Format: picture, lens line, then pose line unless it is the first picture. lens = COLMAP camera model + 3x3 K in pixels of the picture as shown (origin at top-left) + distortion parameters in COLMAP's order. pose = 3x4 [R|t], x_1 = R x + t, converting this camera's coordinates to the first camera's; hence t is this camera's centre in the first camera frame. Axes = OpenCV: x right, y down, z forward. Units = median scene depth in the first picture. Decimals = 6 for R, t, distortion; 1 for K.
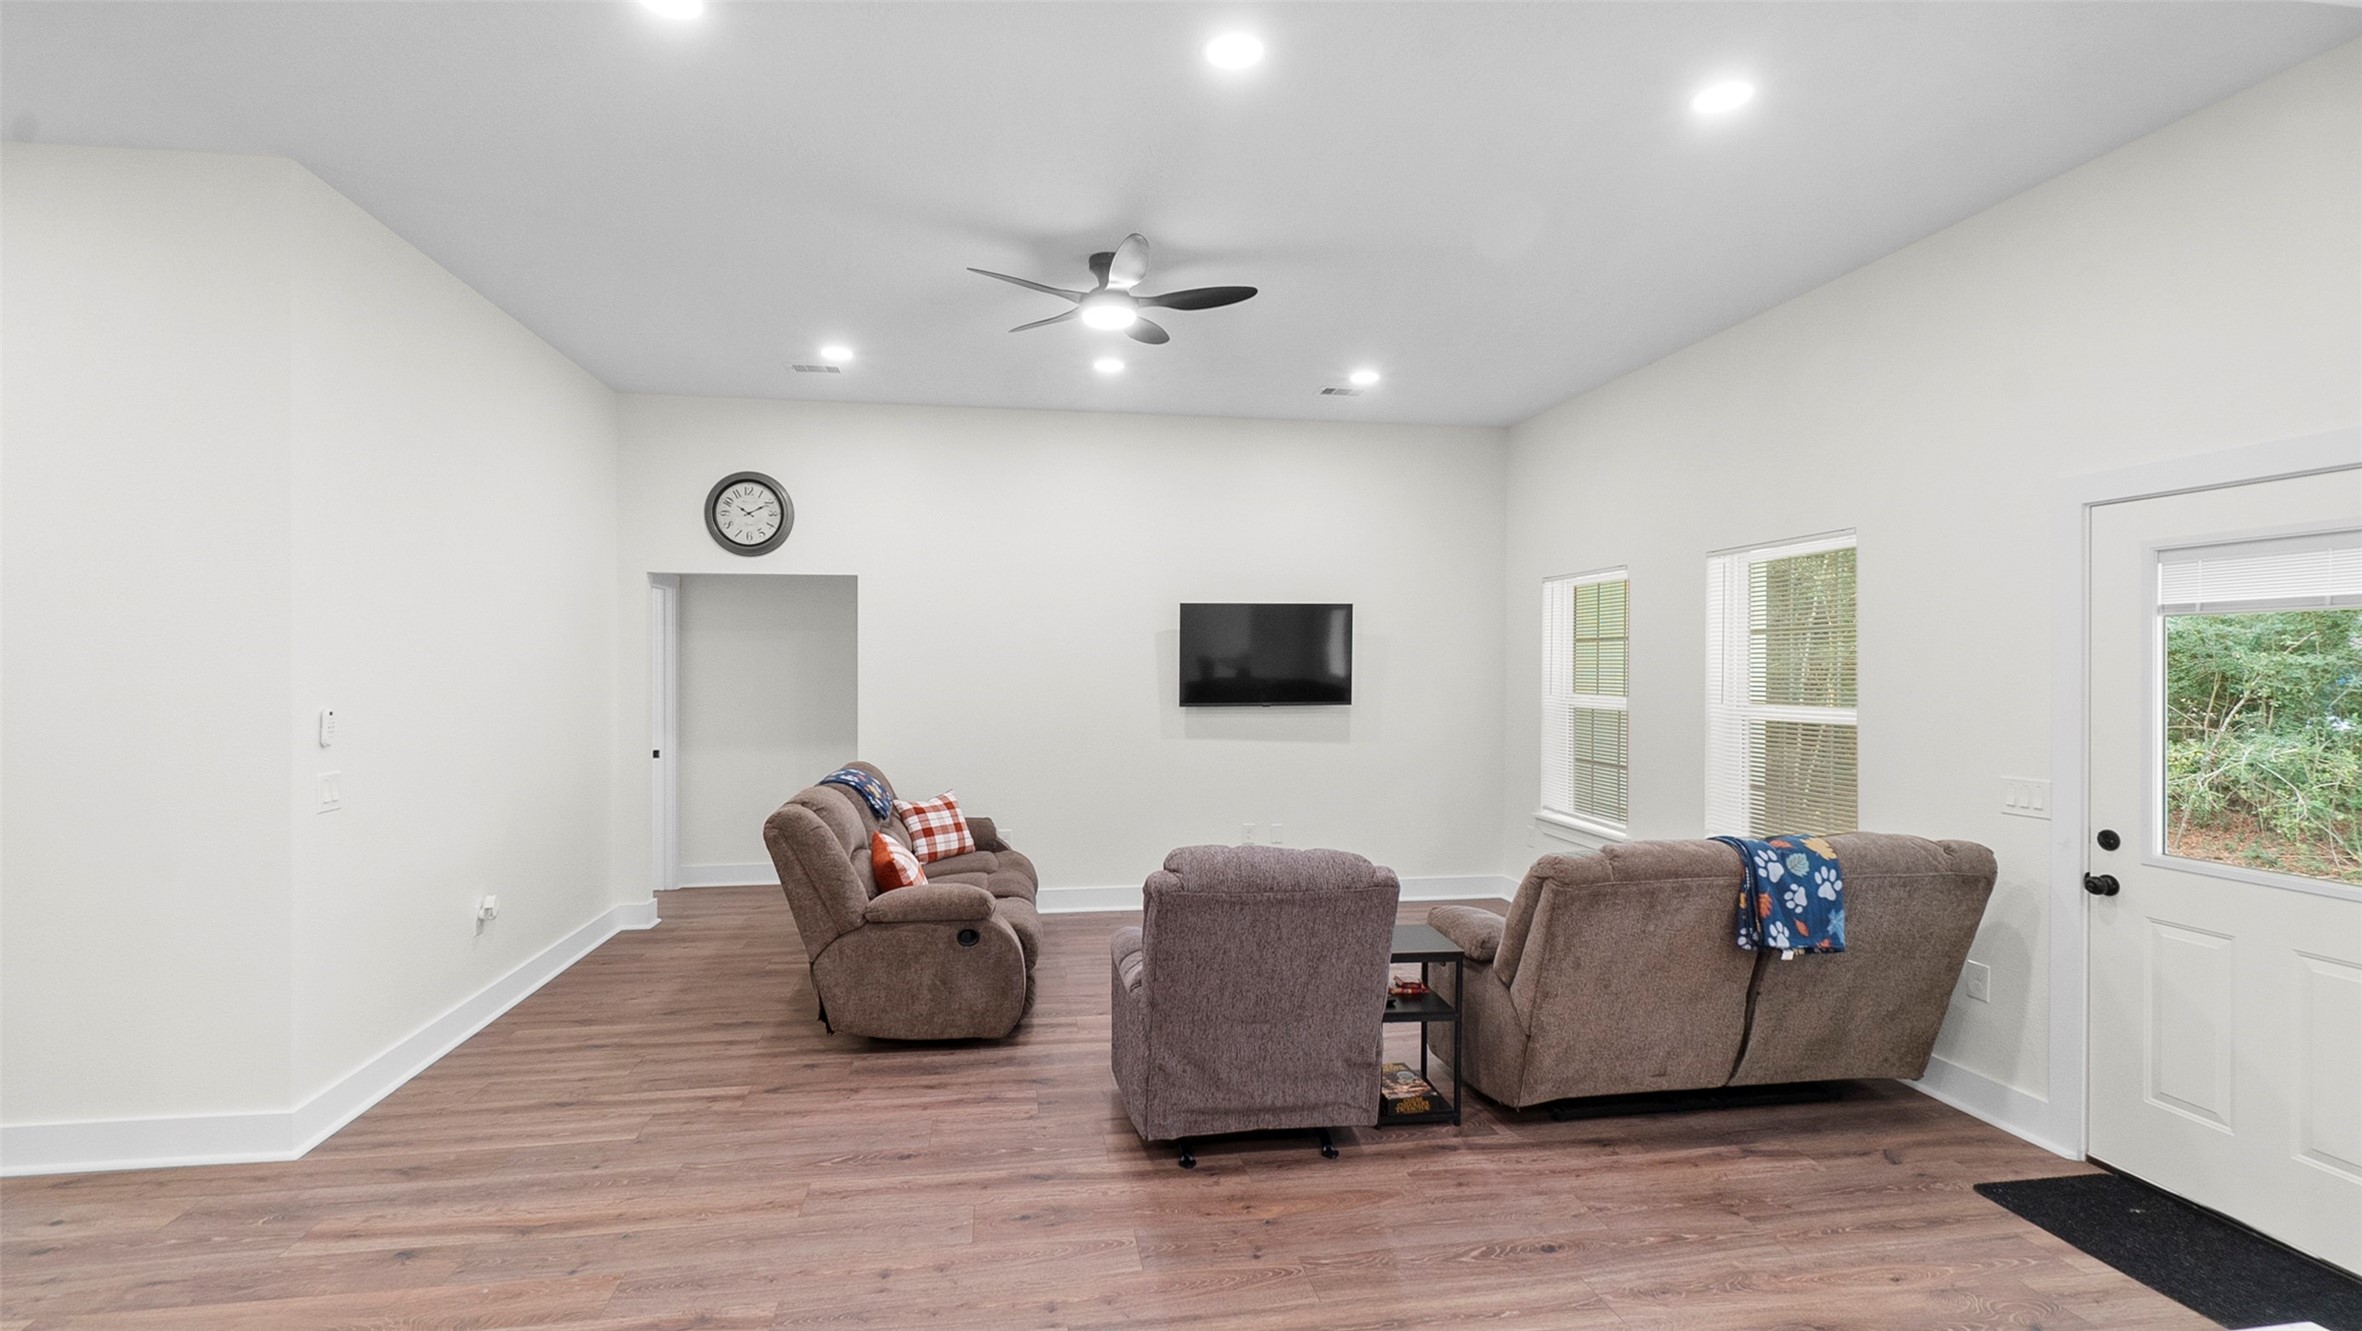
lens RADIAL K [[1042.1, 0, 1165.8], [0, 1042.1, 651.7], [0, 0, 1]] dist [-0.004600, -0.000166]
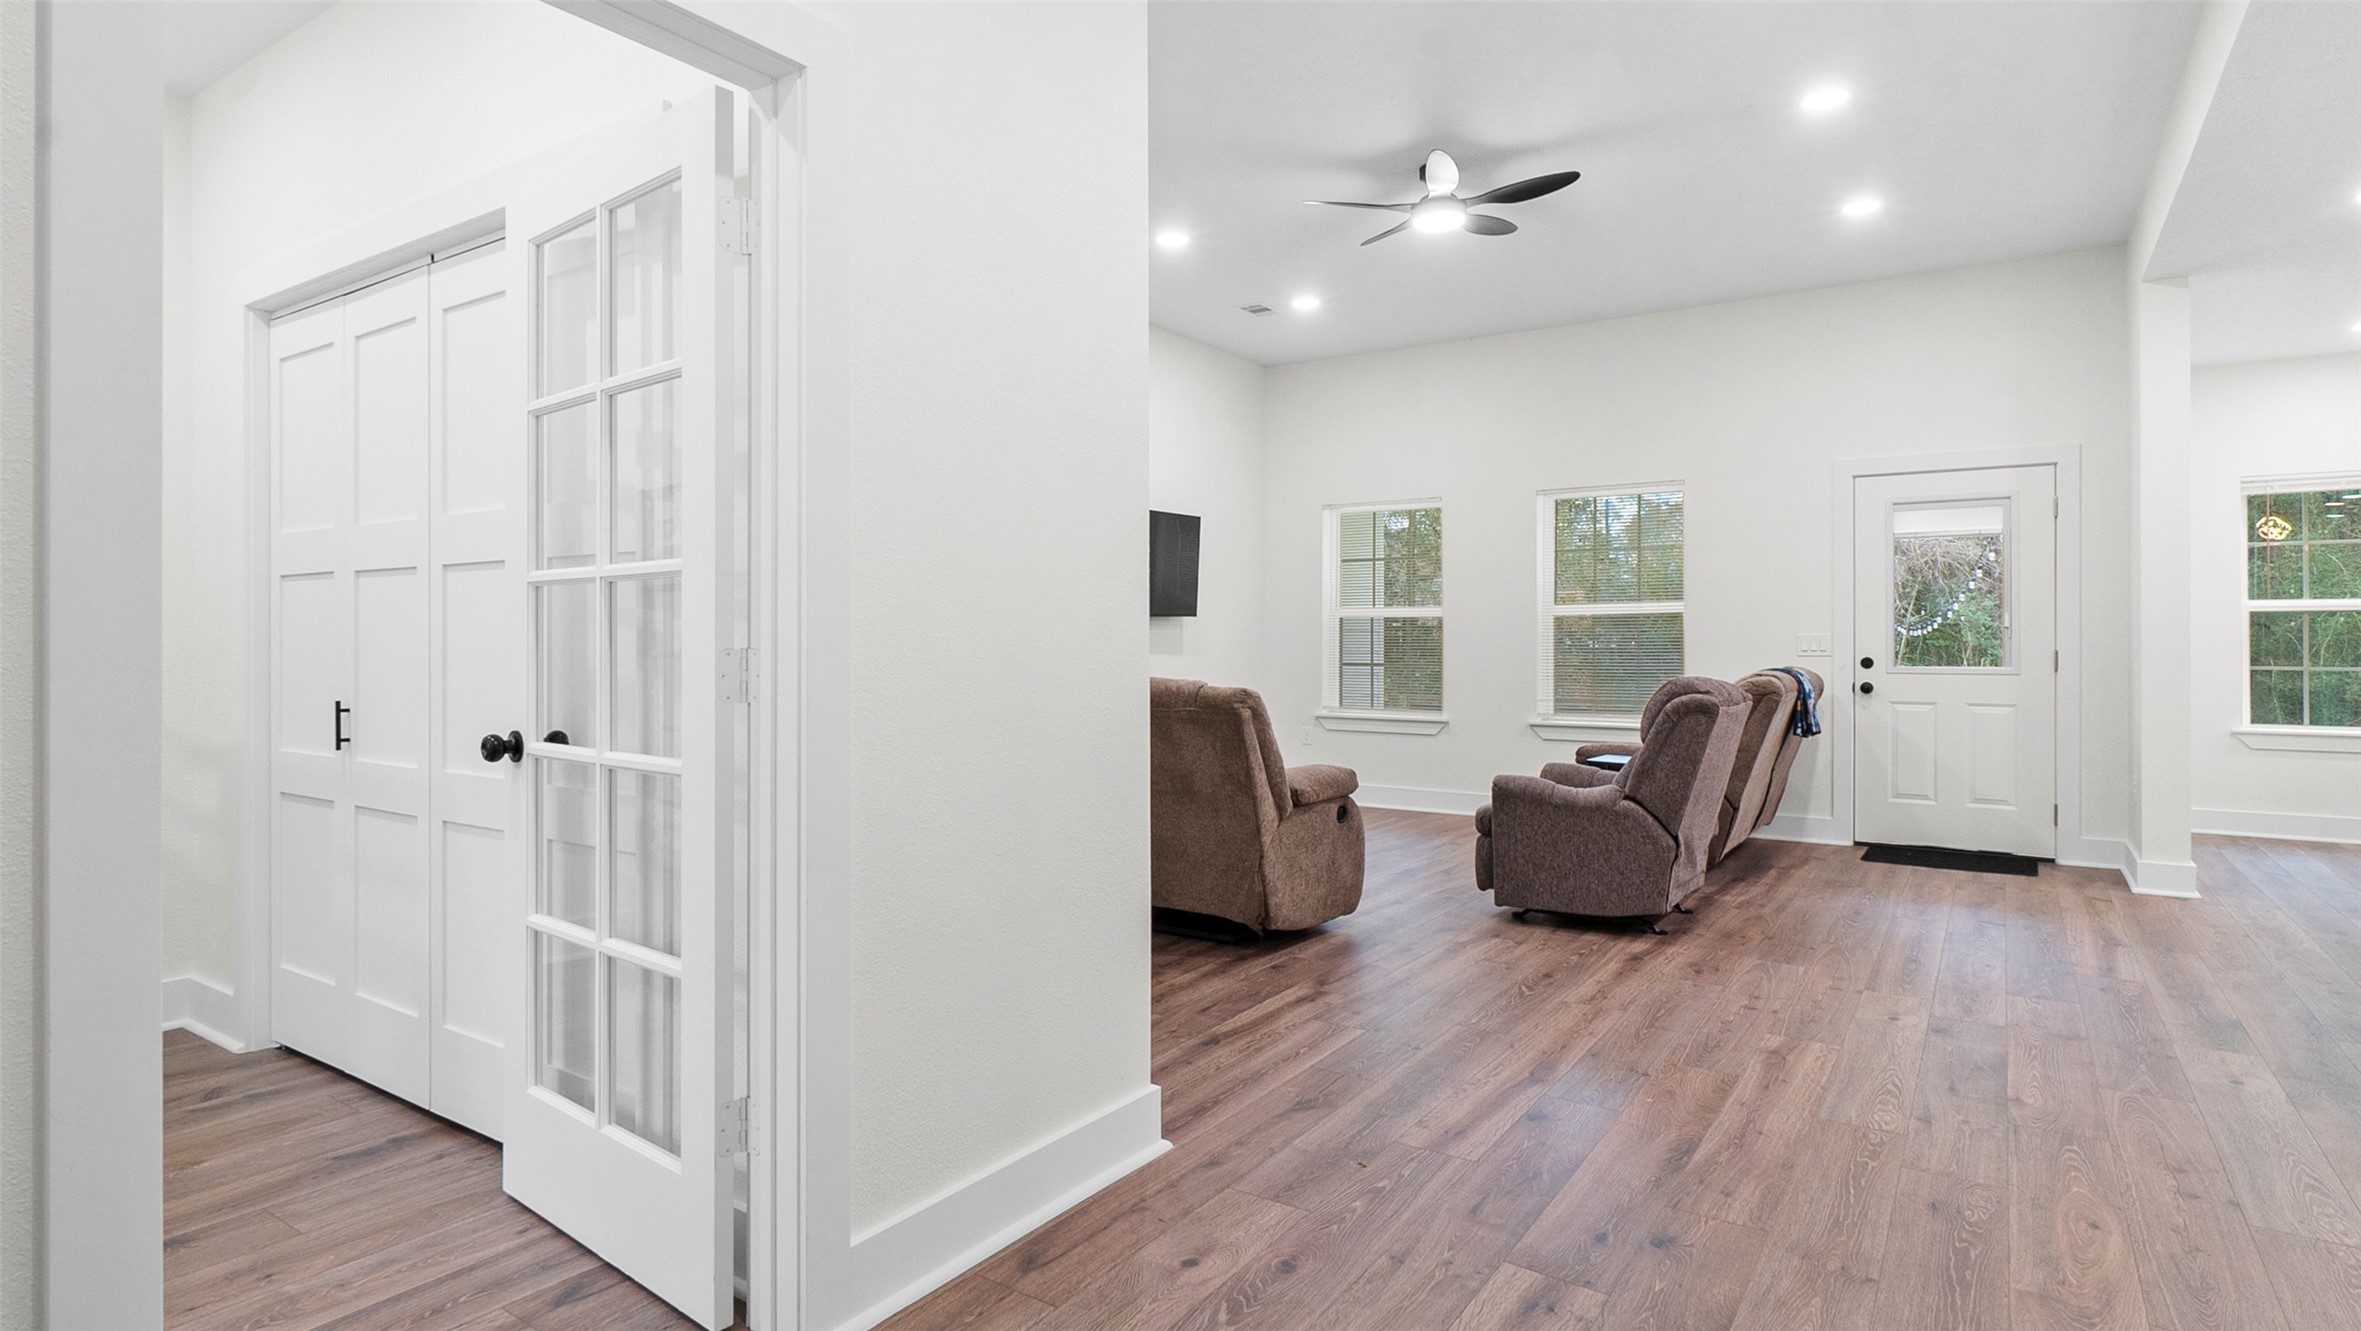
lens RADIAL K [[1214.5, 0, 1179.8], [0, 1214.5, 625.8], [0, 0, 1]] dist [-0.012610, -0.000119]
pose [[0.690510, 0.005331, 0.723303, -1.185820], [-0.006315, 0.999979, -0.001342, 0.105097], [-0.723295, -0.003640, 0.690529, 0.340889]]
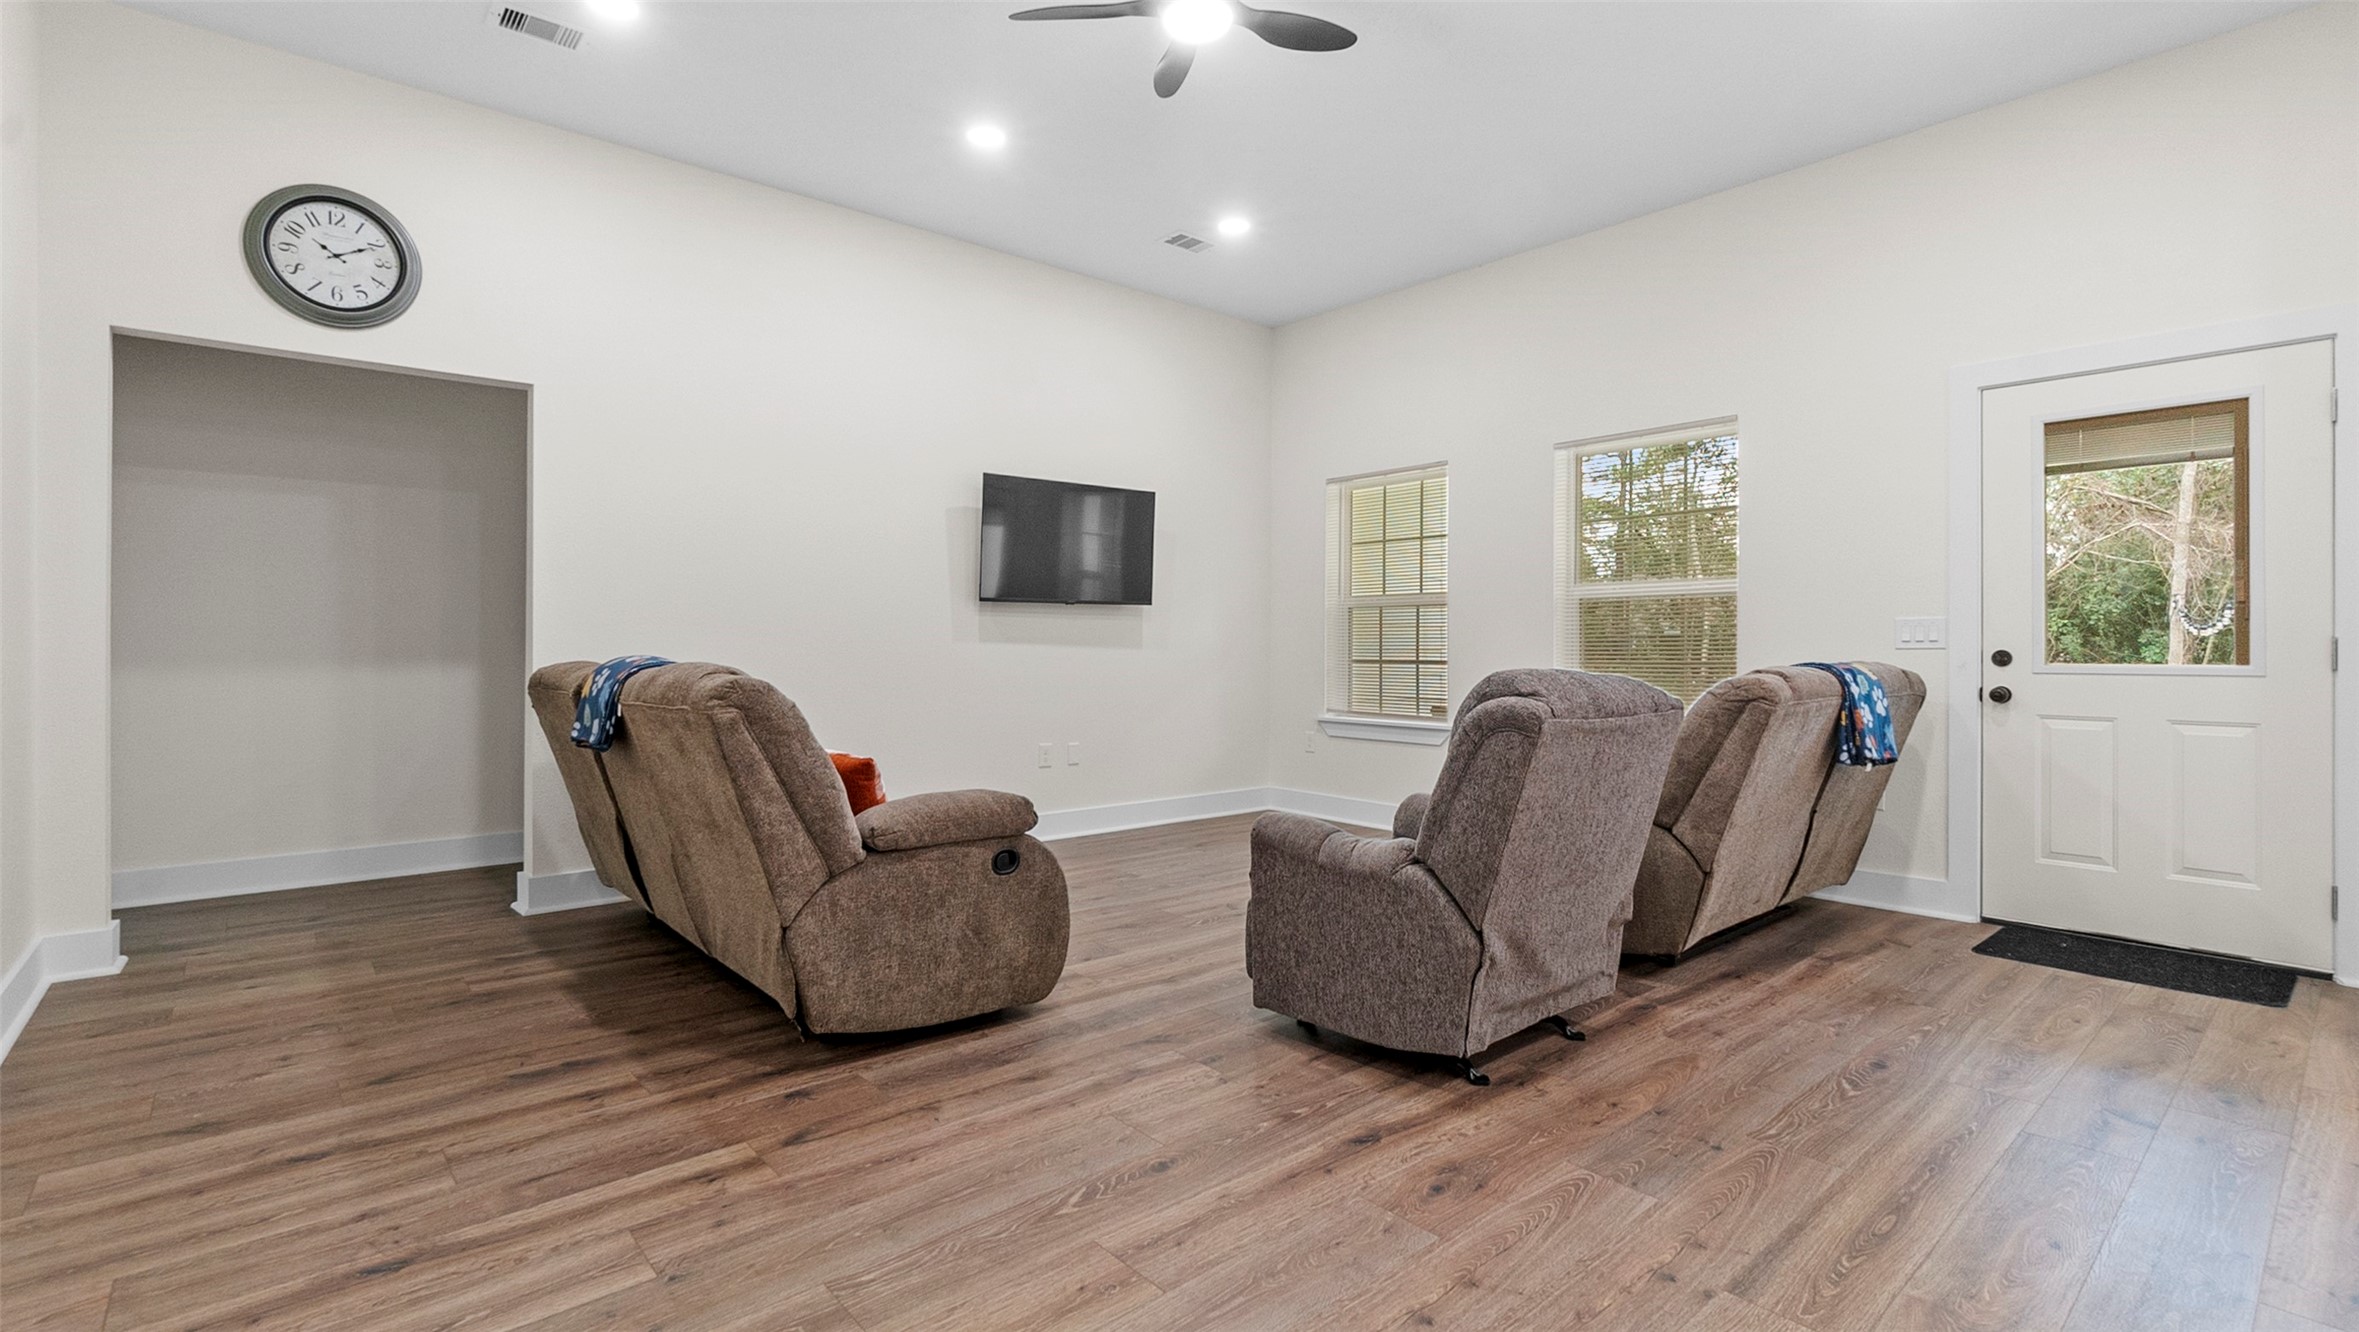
lens RADIAL K [[1060.4, 0, 1175.4], [0, 1060.4, 633.9], [0, 0, 1]] dist [-0.007864, 0.000853]
pose [[0.851700, 0.005151, 0.524005, -0.487418], [-0.005365, 0.999985, -0.001110, 0.131333], [-0.524003, -0.001866, 0.851714, 0.366994]]
